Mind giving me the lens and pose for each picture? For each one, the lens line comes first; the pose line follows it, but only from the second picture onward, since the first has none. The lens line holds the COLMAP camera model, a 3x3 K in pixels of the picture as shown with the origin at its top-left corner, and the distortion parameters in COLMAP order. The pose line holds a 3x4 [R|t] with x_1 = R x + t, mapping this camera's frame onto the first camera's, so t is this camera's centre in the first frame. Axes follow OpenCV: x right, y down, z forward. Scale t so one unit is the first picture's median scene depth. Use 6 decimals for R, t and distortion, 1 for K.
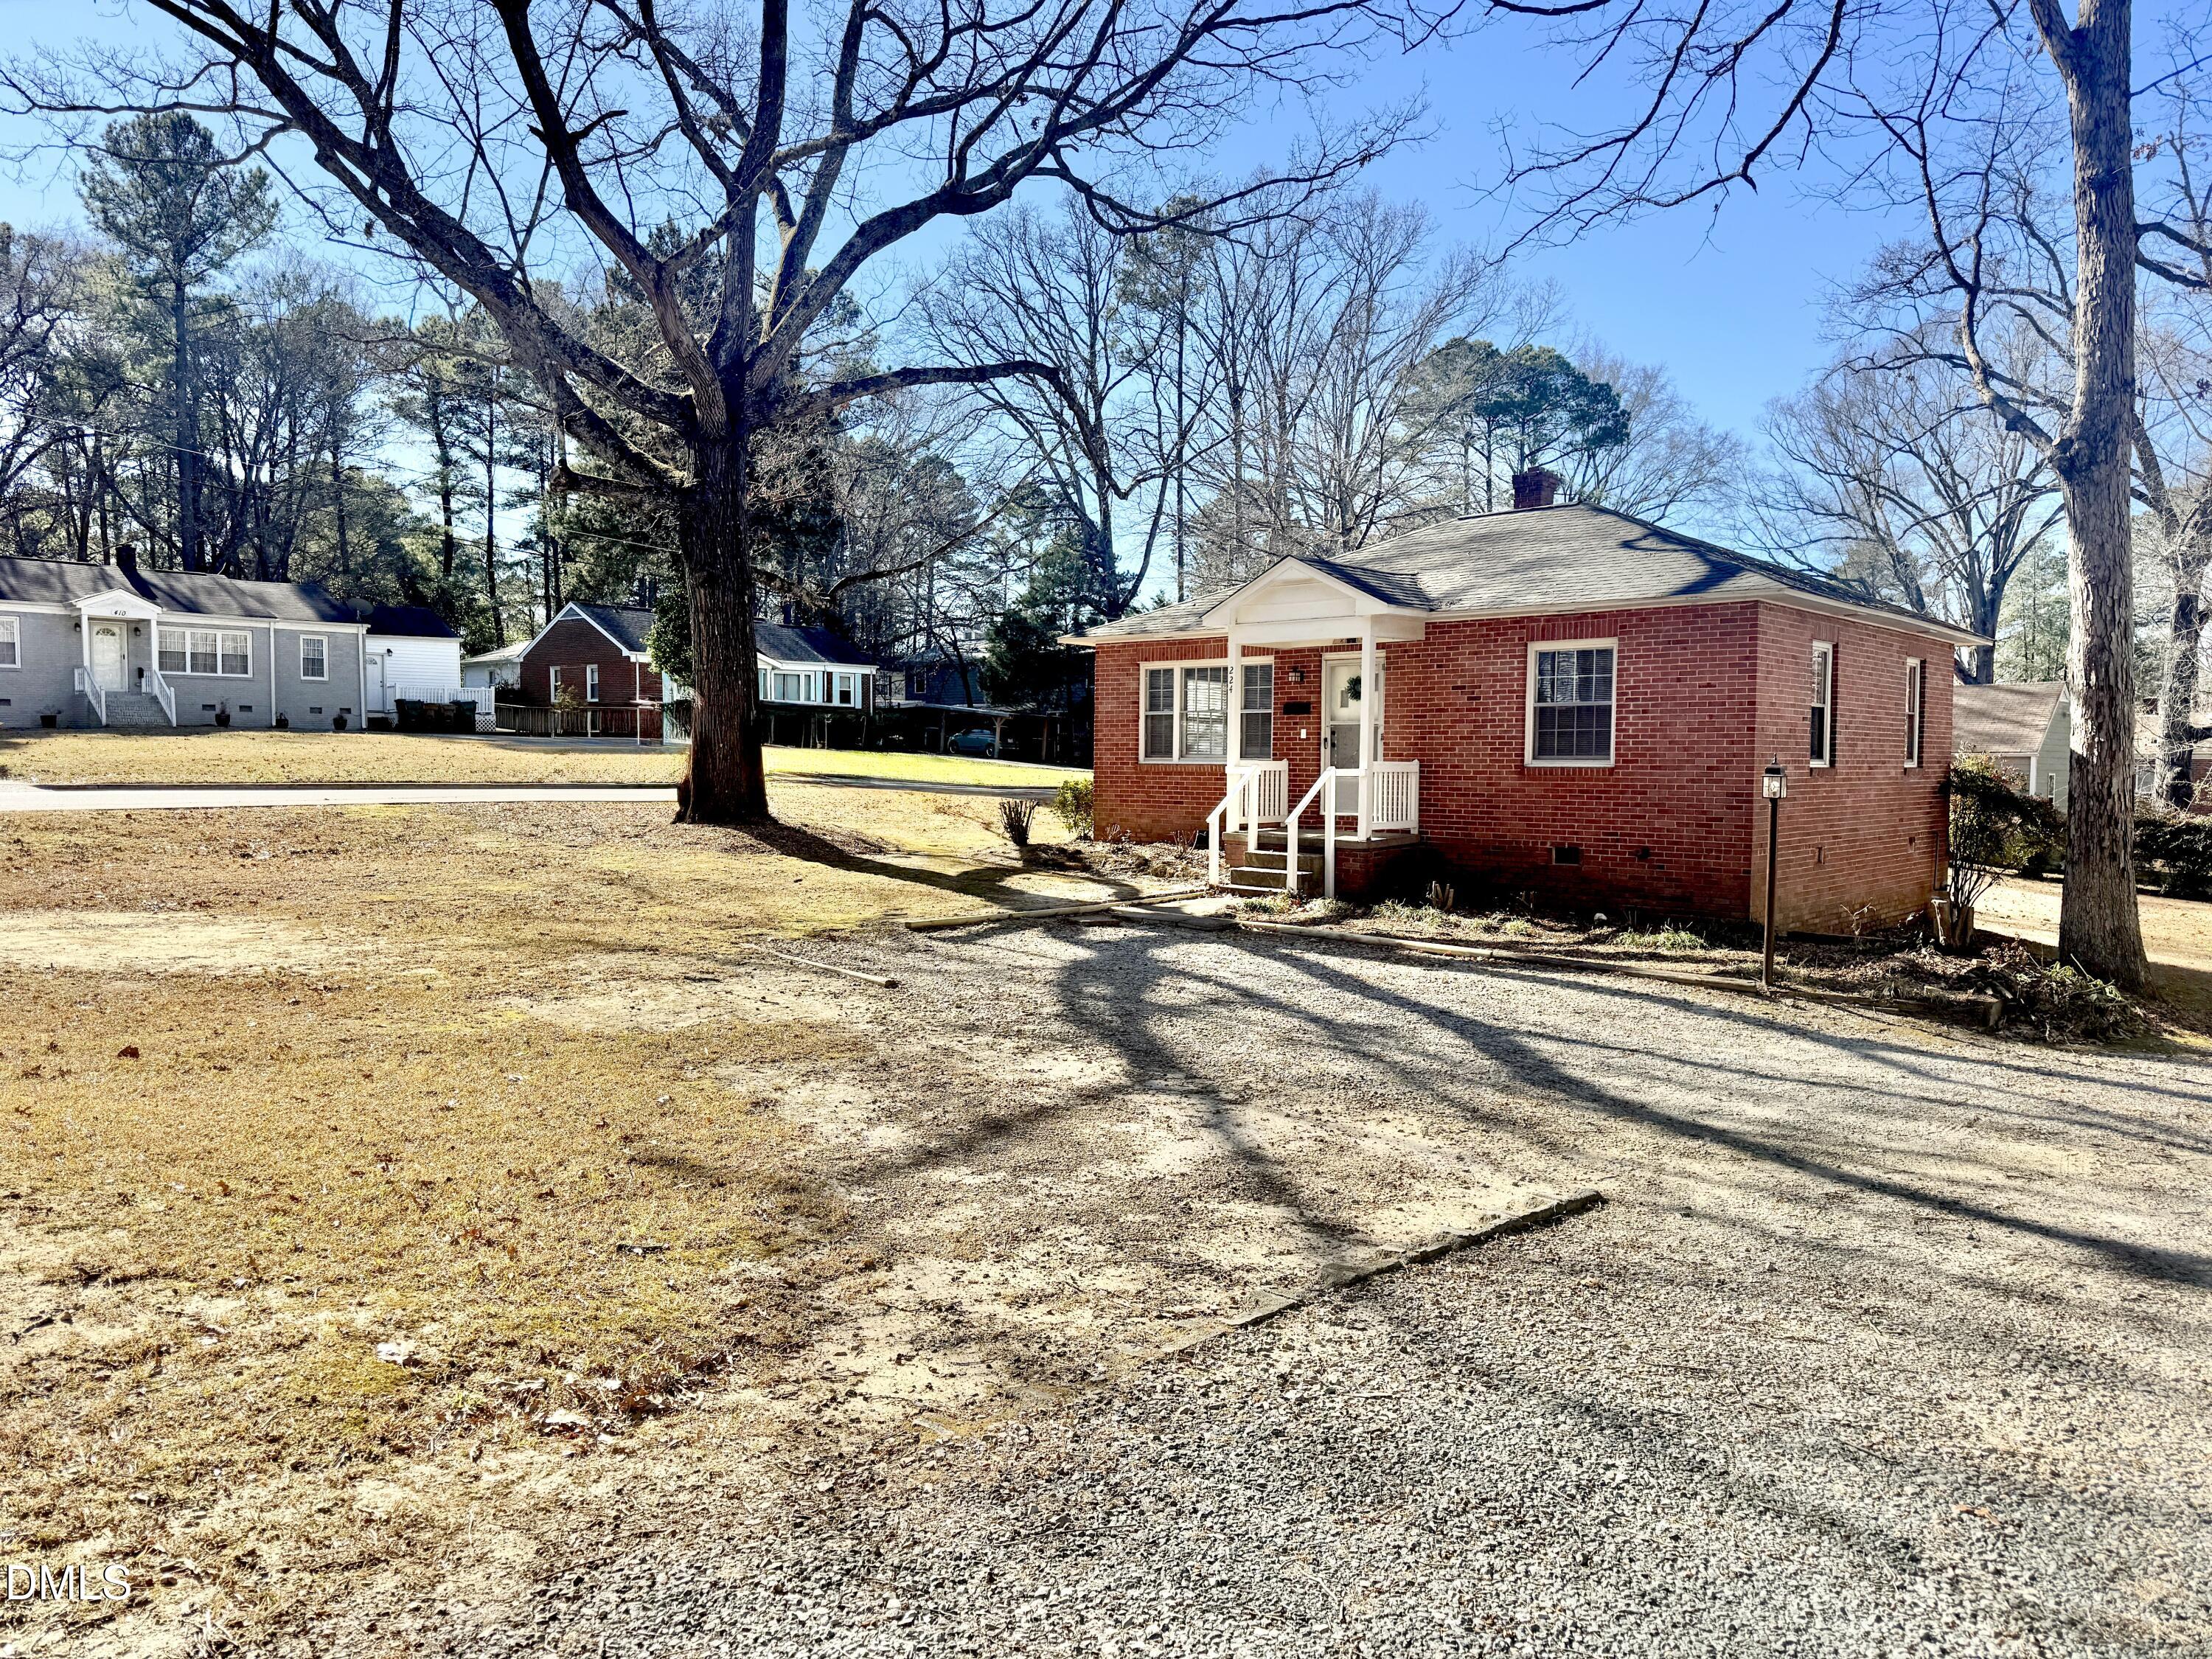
lens RADIAL K [[1552.6, 0, 1139.3], [0, 1552.6, 829.6], [0, 0, 1]] dist [0.056830, -0.065267]
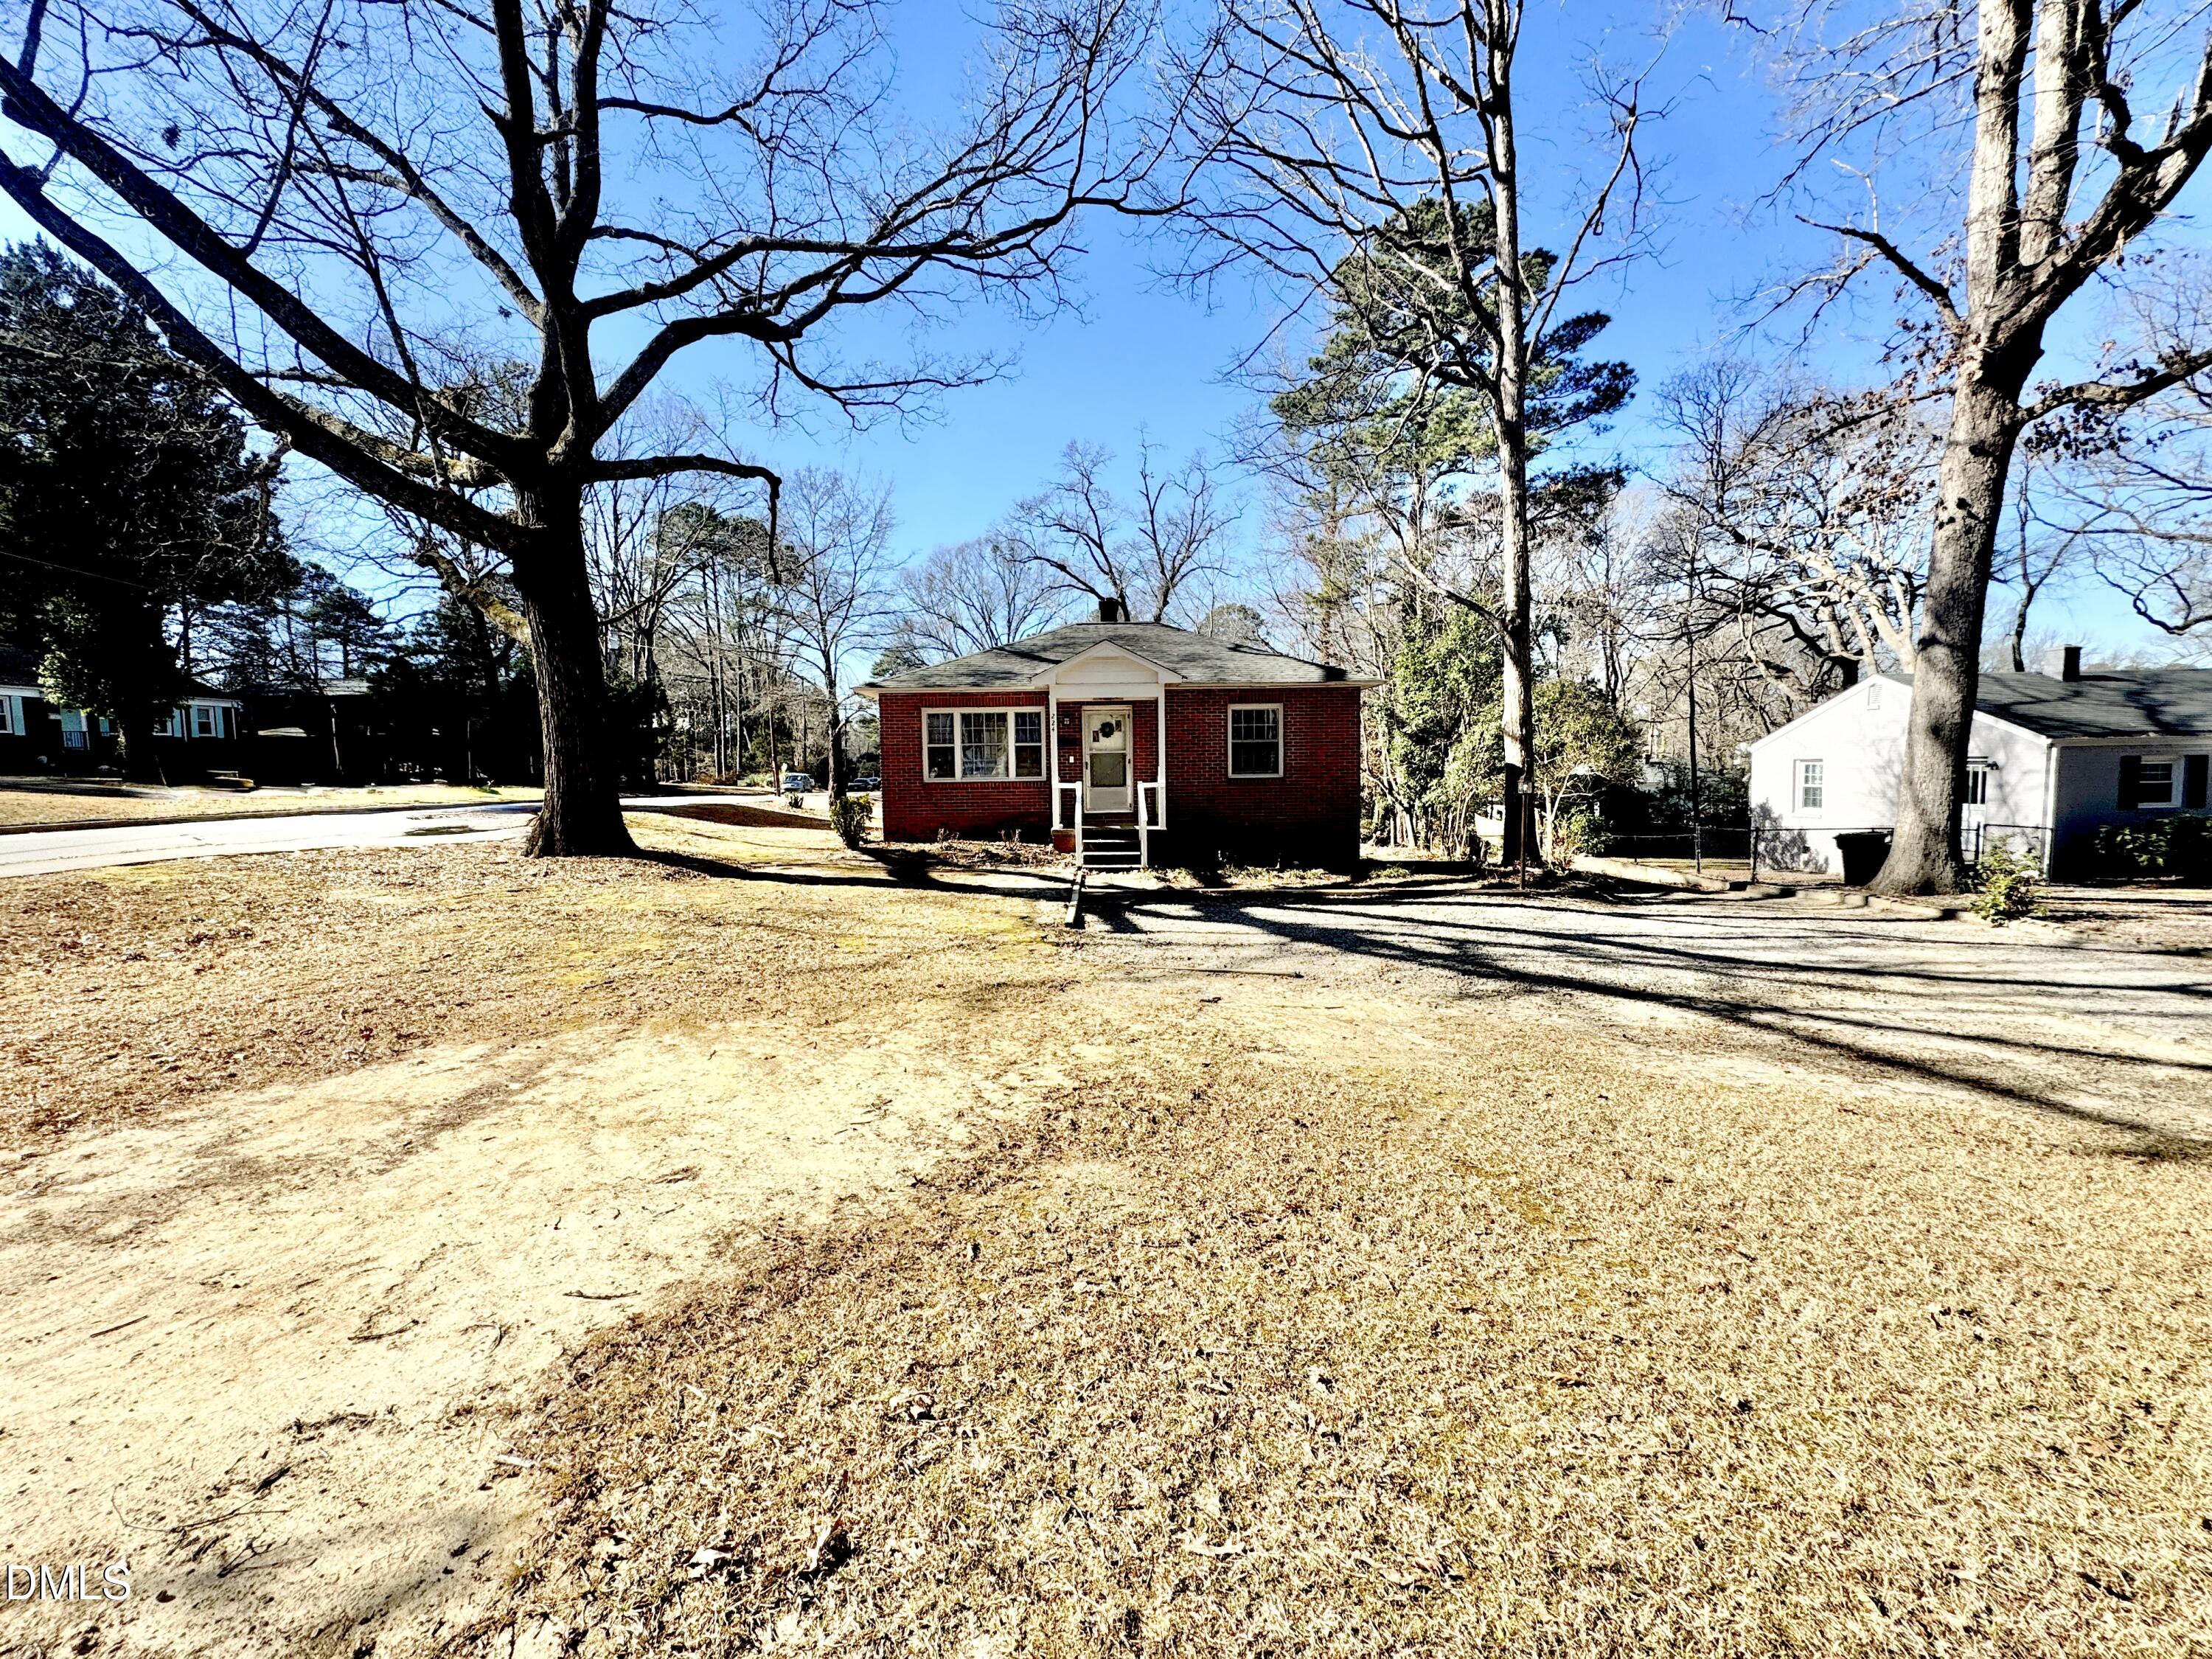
lens RADIAL K [[896.4, 0, 1106.3], [0, 896.4, 802.7], [0, 0, 1]] dist [-0.000241, -0.000085]
pose [[0.710517, -0.042355, 0.702404, -0.509311], [0.049538, 0.998721, 0.010112, -0.029653], [-0.701934, 0.027611, 0.711707, 0.391108]]
